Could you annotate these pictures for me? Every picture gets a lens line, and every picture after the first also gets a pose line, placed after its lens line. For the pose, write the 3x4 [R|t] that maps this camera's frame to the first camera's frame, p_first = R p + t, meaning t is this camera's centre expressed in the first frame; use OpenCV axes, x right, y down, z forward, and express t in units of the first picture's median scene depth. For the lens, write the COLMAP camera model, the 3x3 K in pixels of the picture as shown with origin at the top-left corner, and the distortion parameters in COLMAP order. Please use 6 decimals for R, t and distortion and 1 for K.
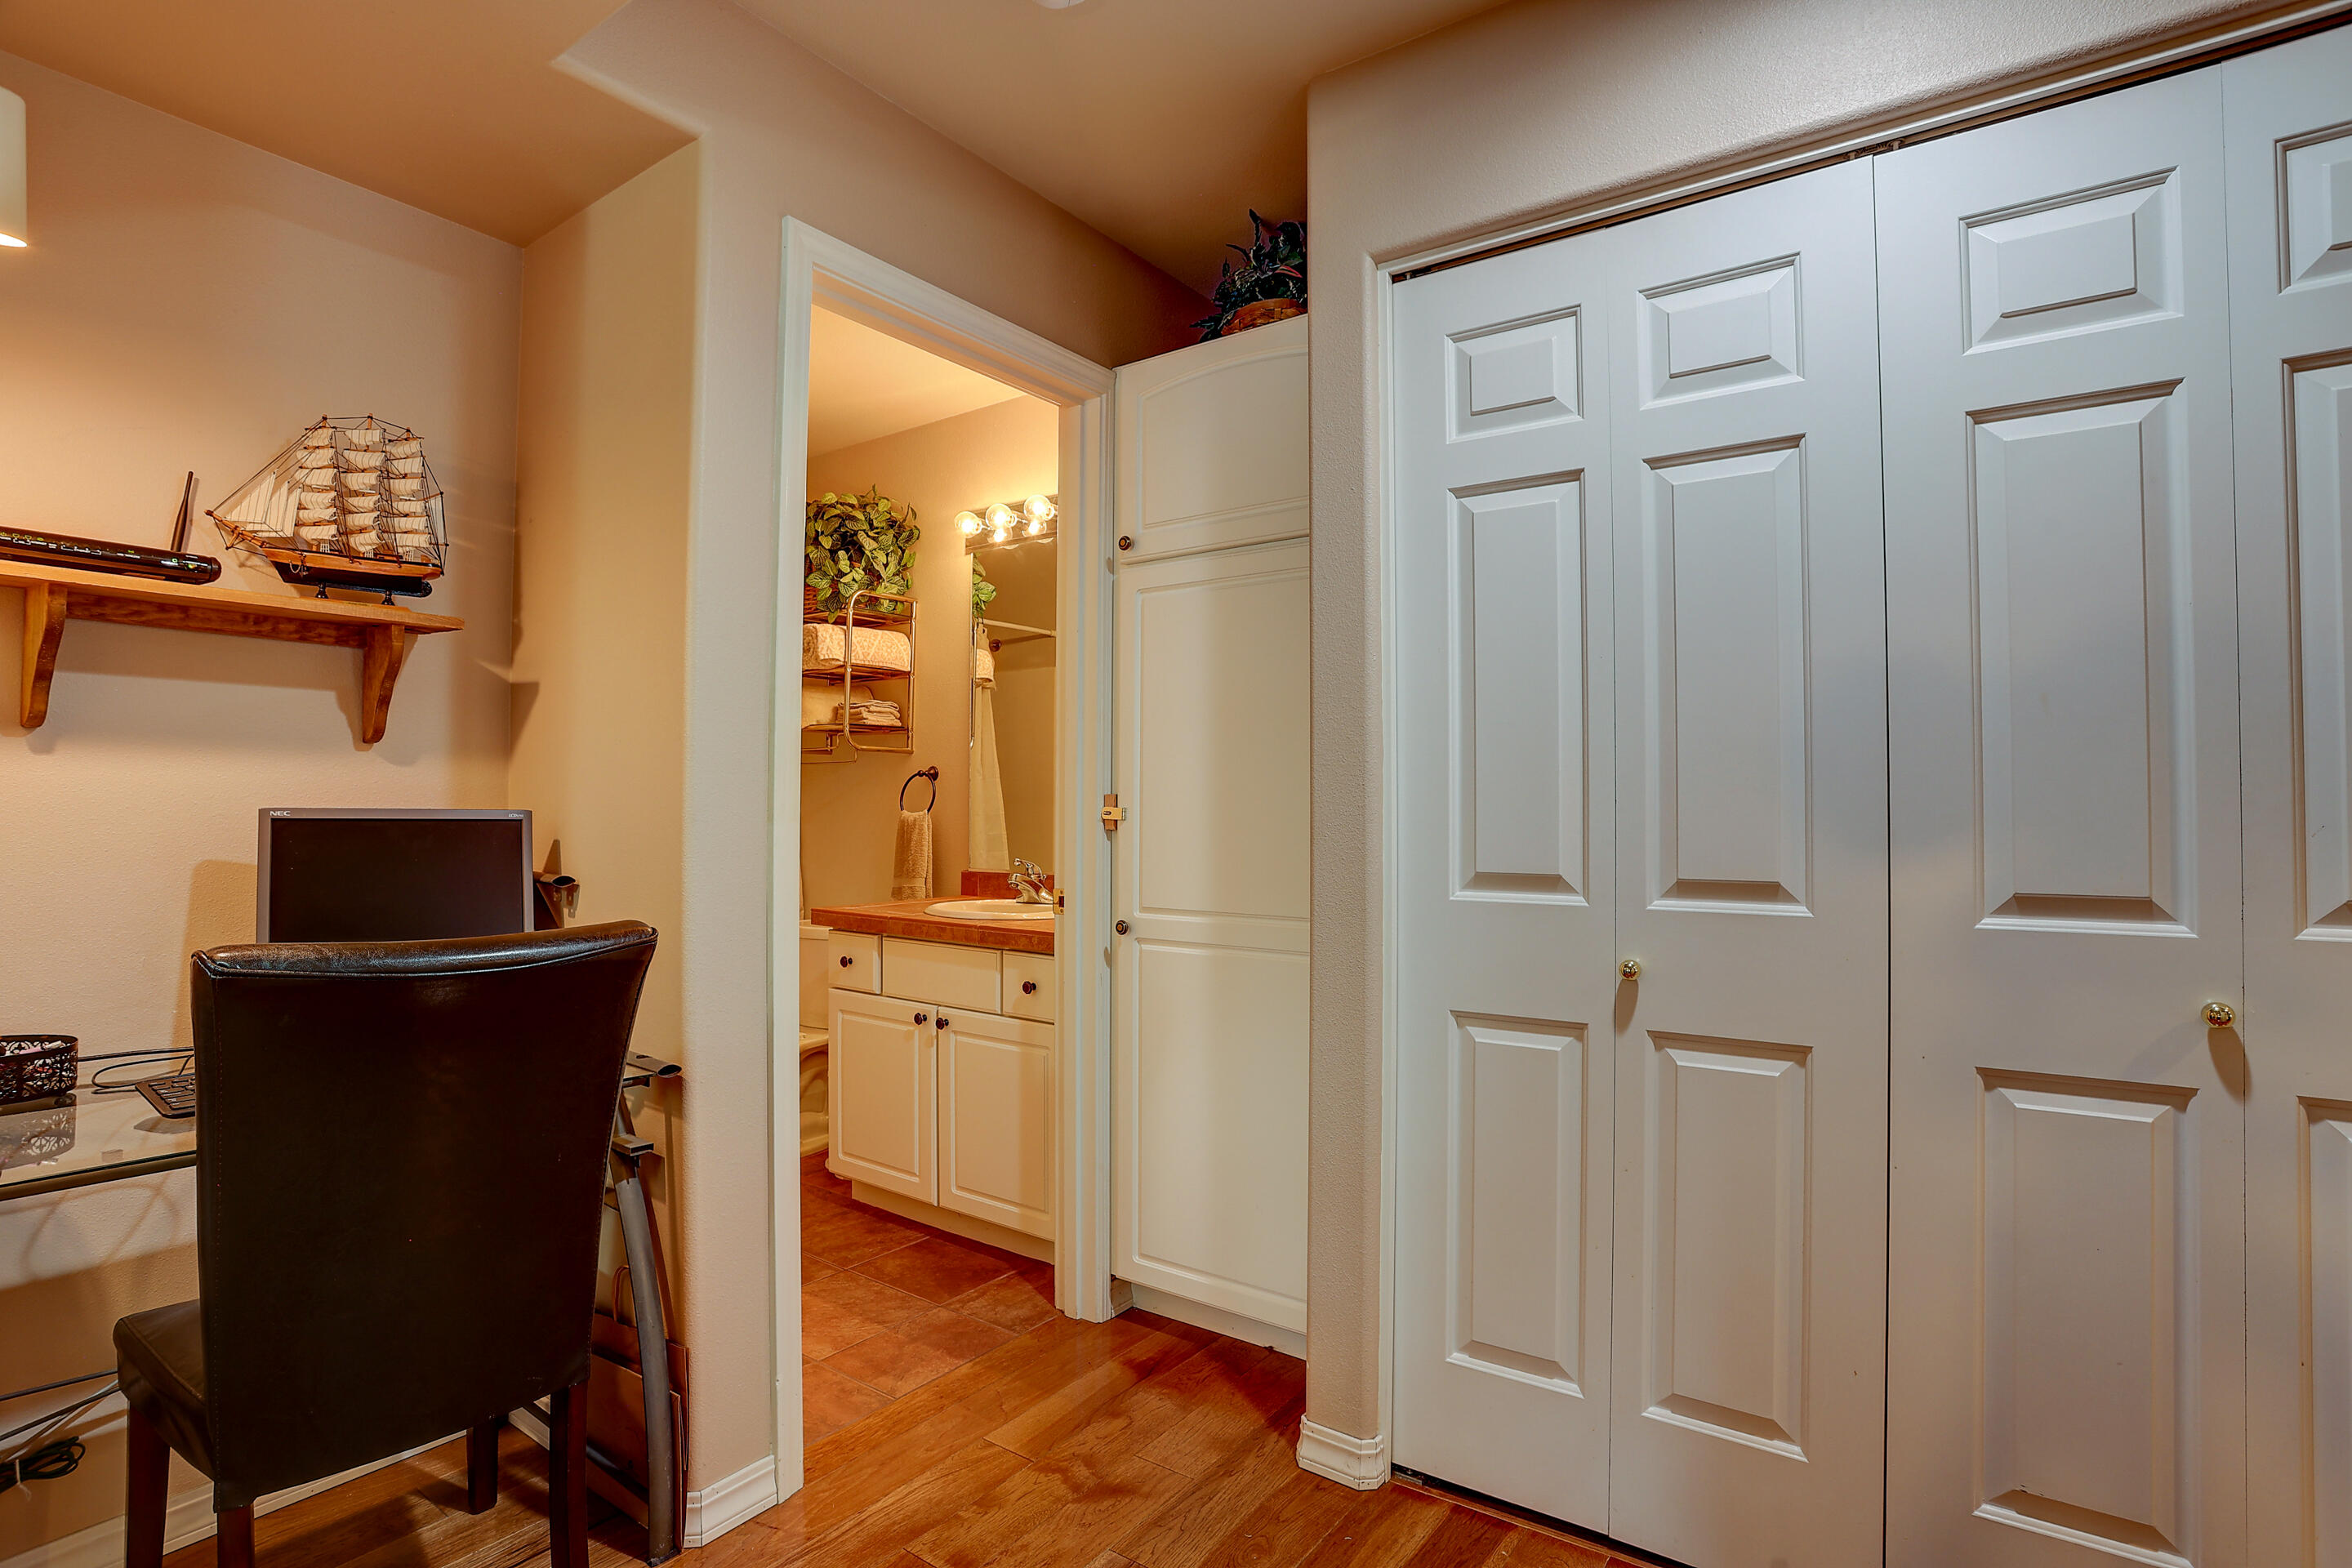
lens RADIAL K [[1158.6, 0, 1184.2], [0, 1158.6, 780.0], [0, 0, 1]] dist [-0.056401, 0.020807]
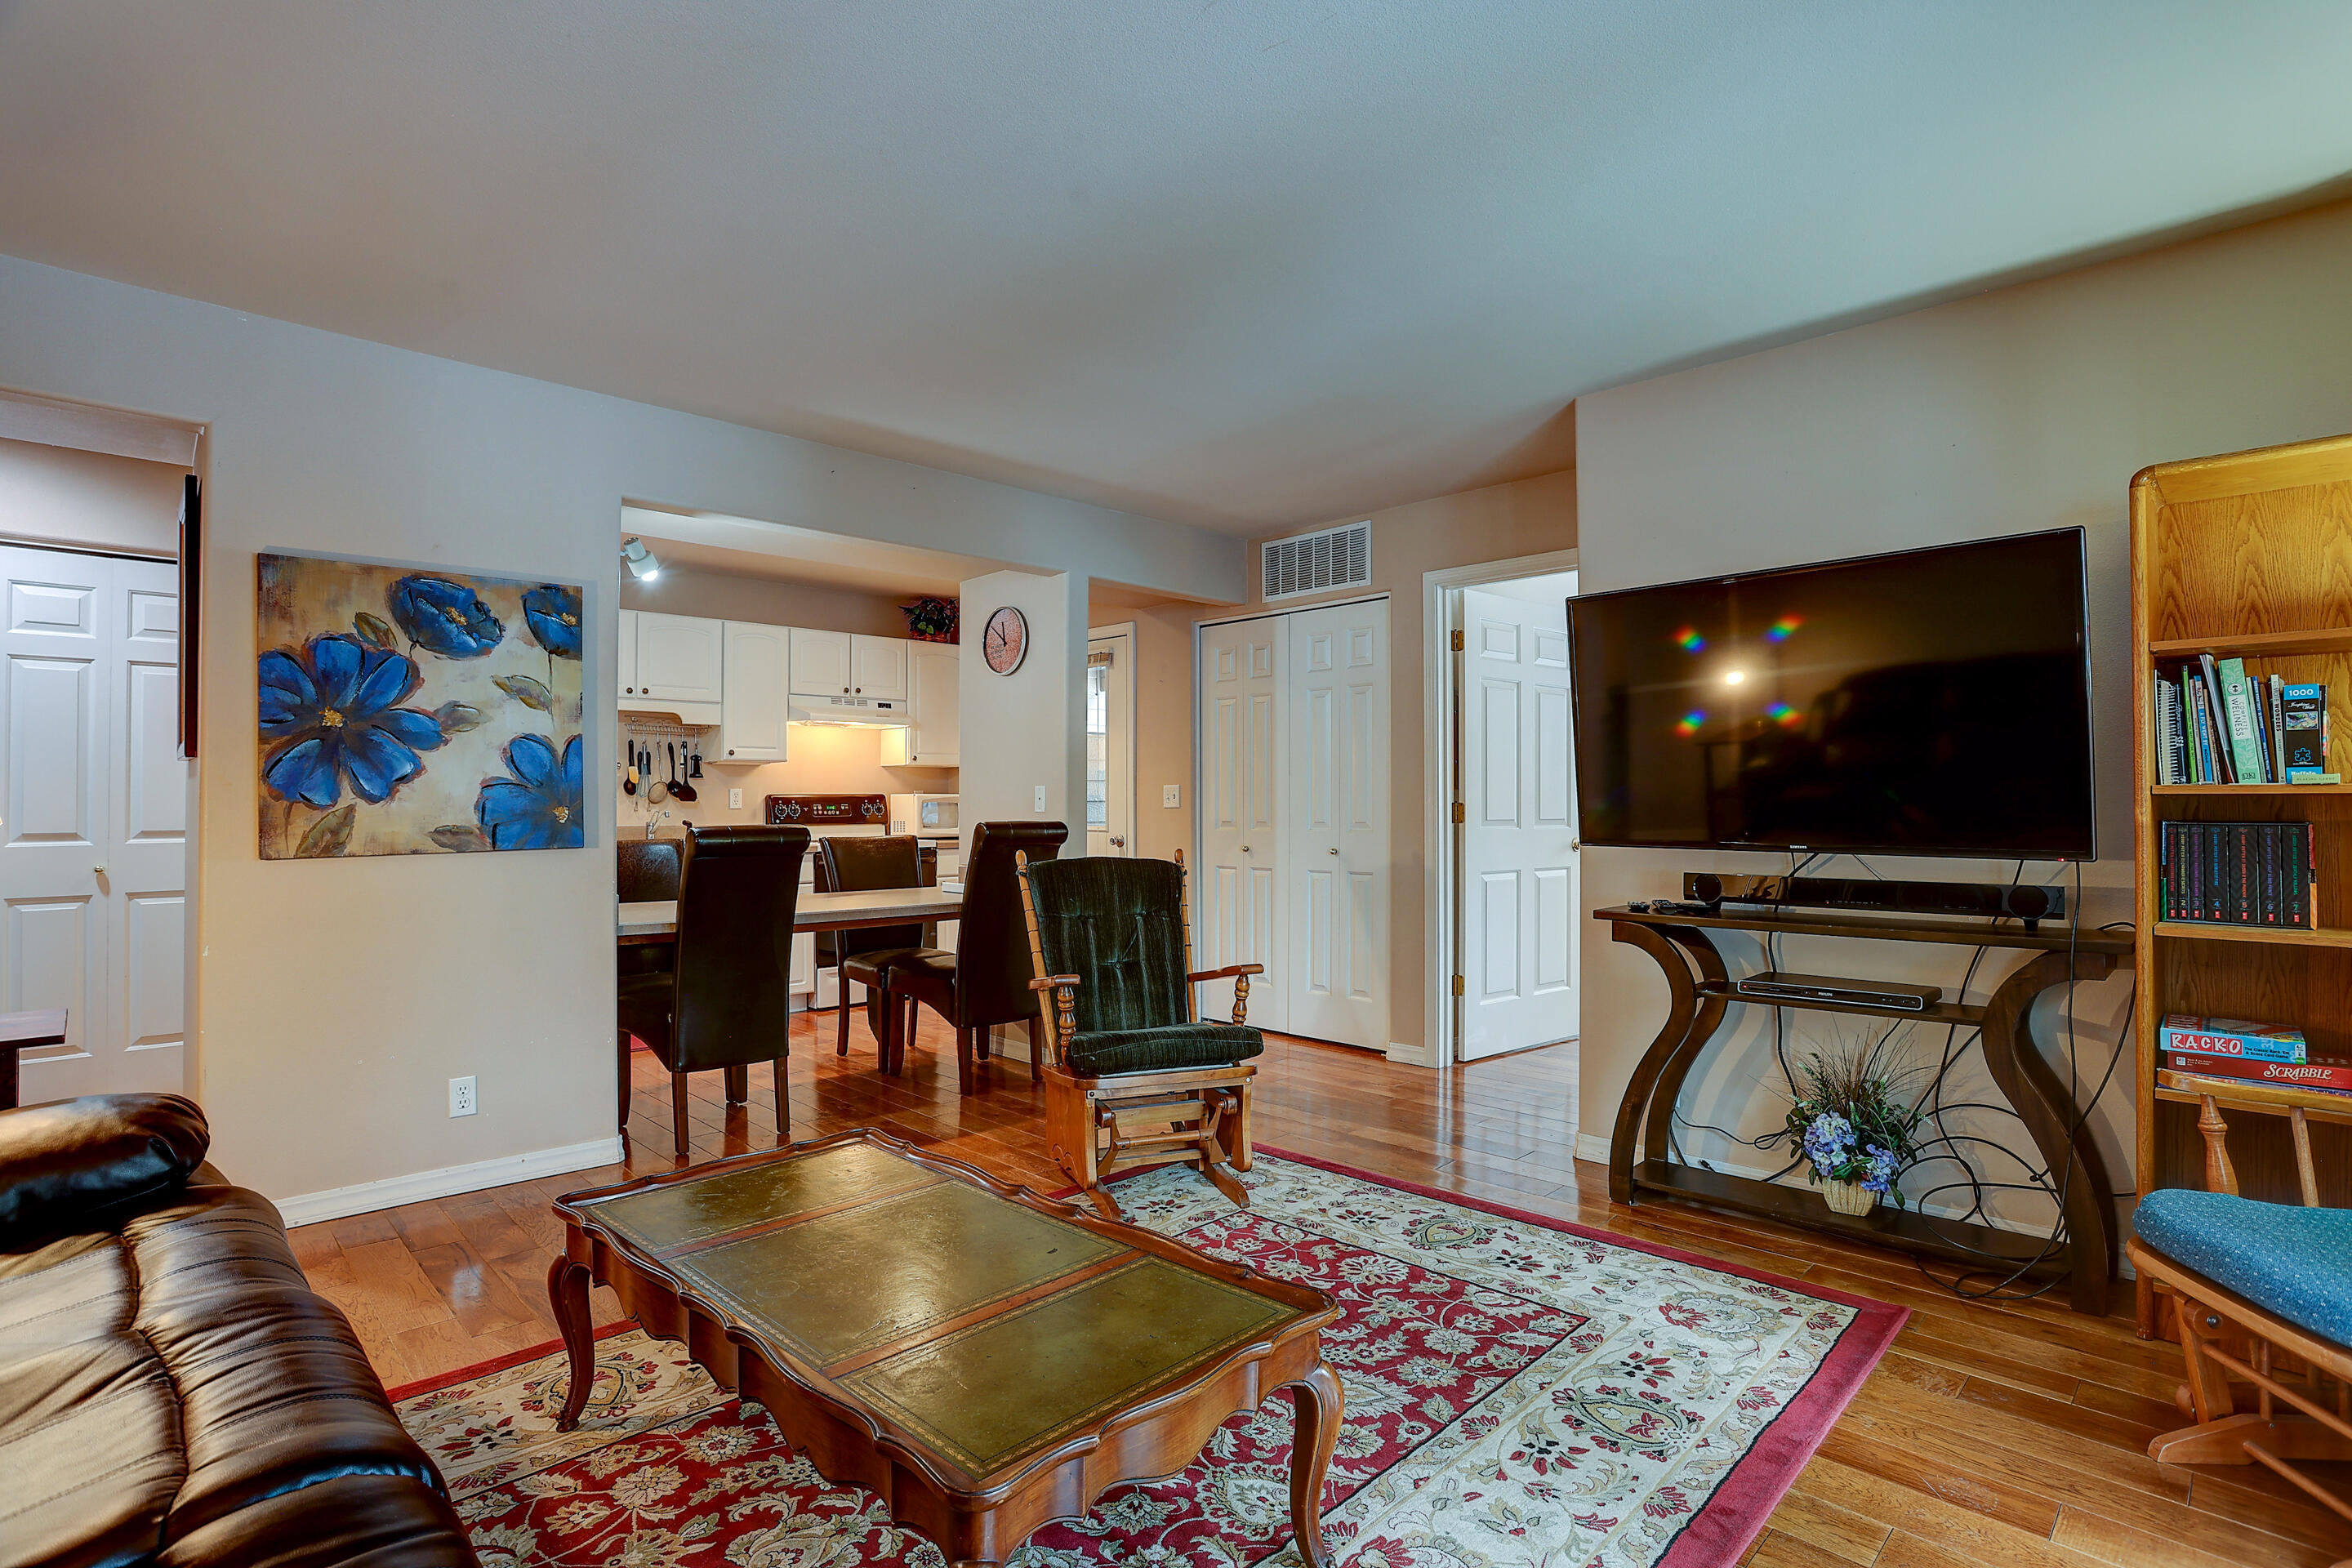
lens RADIAL K [[1158.6, 0, 1193.9], [0, 1158.6, 796.3], [0, 0, 1]] dist [-0.056401, 0.020807]
pose [[0.172118, 0.002347, 0.985073, -1.077747], [-0.024143, 0.999707, 0.001837, -0.049144], [-0.984780, -0.024099, 0.172125, -1.685808]]
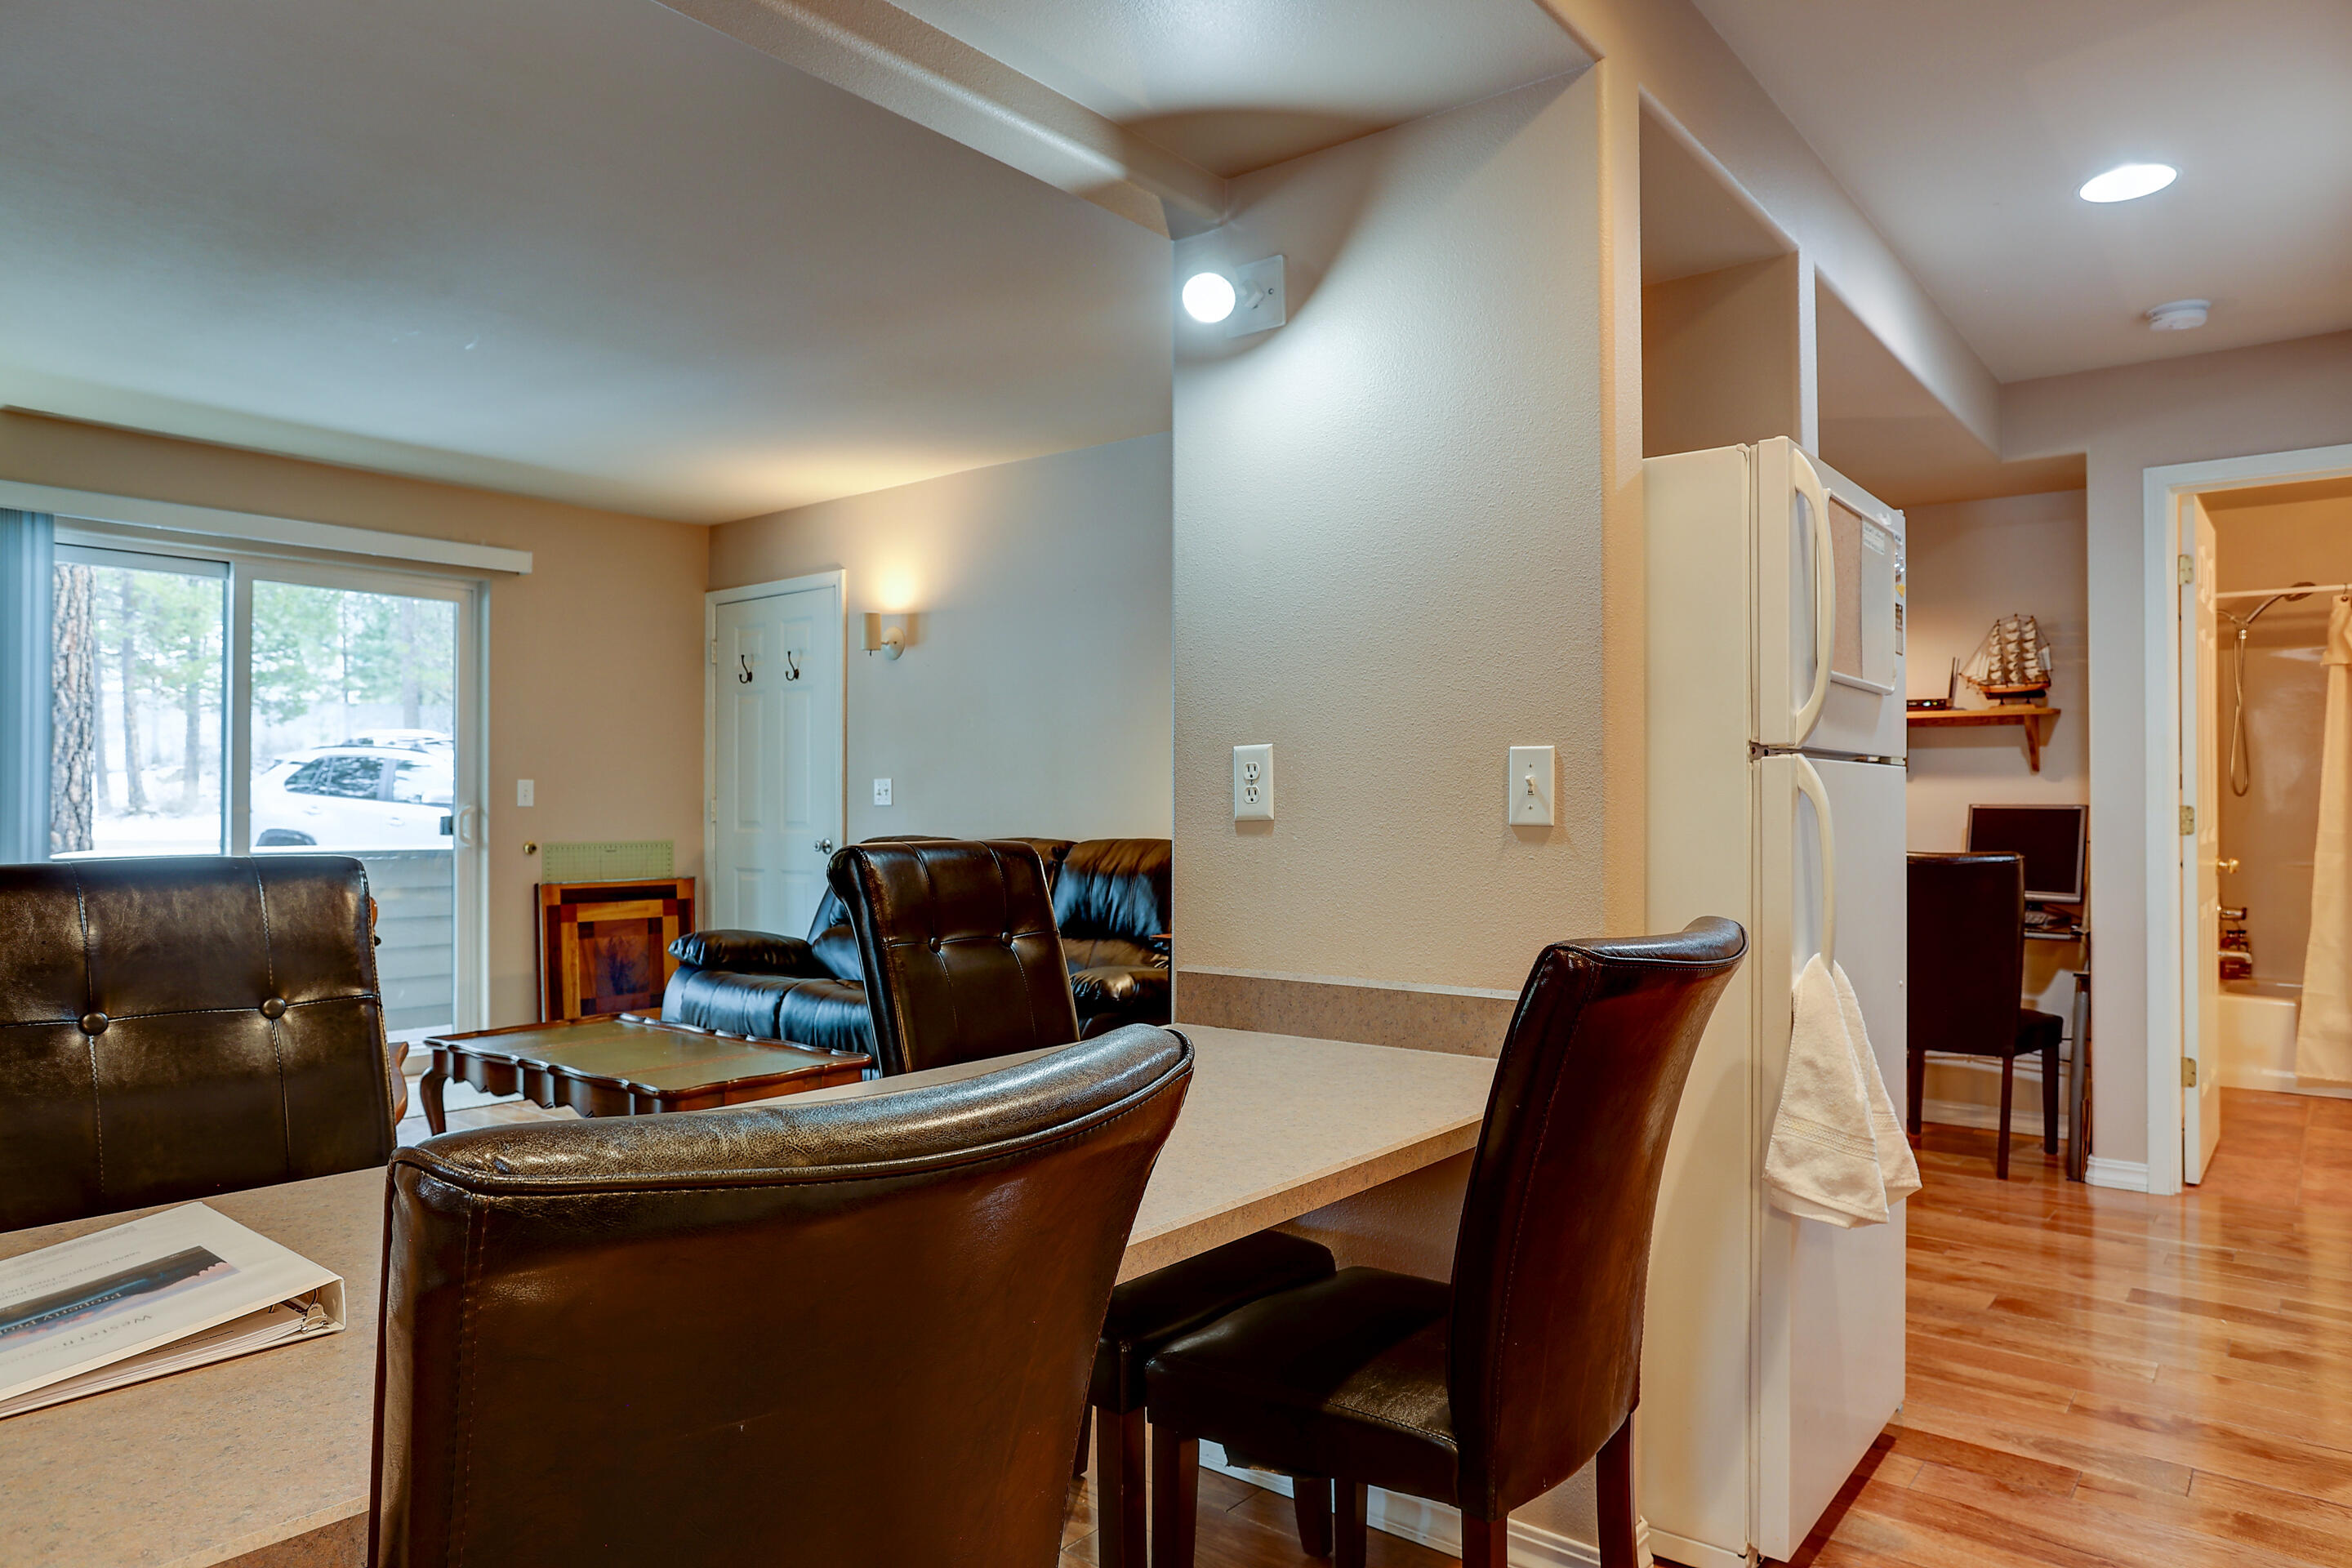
lens RADIAL K [[1462.0, 0, 1192.5], [0, 1462.0, 785.4], [0, 0, 1]] dist [-0.050974, 0.036773]
pose [[-0.054971, -0.014938, -0.998376, 1.885677], [0.023469, 0.999593, -0.016249, -0.002678], [0.998212, -0.024324, -0.054598, -0.345489]]
